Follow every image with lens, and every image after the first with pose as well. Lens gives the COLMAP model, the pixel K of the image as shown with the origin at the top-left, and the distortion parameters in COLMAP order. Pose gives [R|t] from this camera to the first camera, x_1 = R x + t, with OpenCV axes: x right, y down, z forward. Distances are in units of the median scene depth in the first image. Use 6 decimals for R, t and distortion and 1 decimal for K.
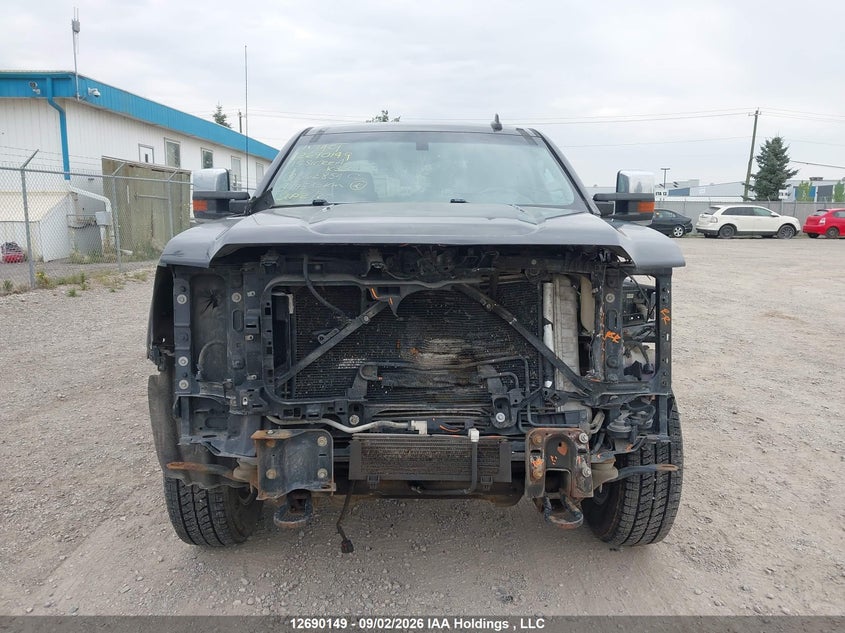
lens RADIAL K [[668.2, 0, 422.5], [0, 668.2, 316.5], [0, 0, 1]] dist [0.019083, 0.004516]
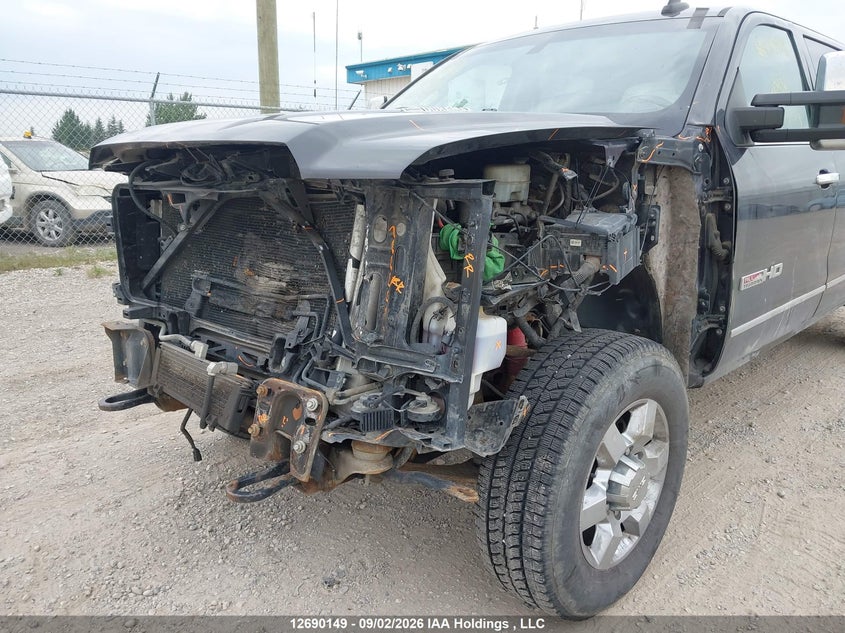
lens RADIAL K [[668.2, 0, 422.5], [0, 668.2, 316.5], [0, 0, 1]] dist [0.019083, 0.004516]
pose [[0.685444, 0.157613, -0.710862, 0.809620], [-0.115668, 0.987463, 0.107410, -0.015215], [0.718880, 0.008600, 0.695081, 0.525647]]
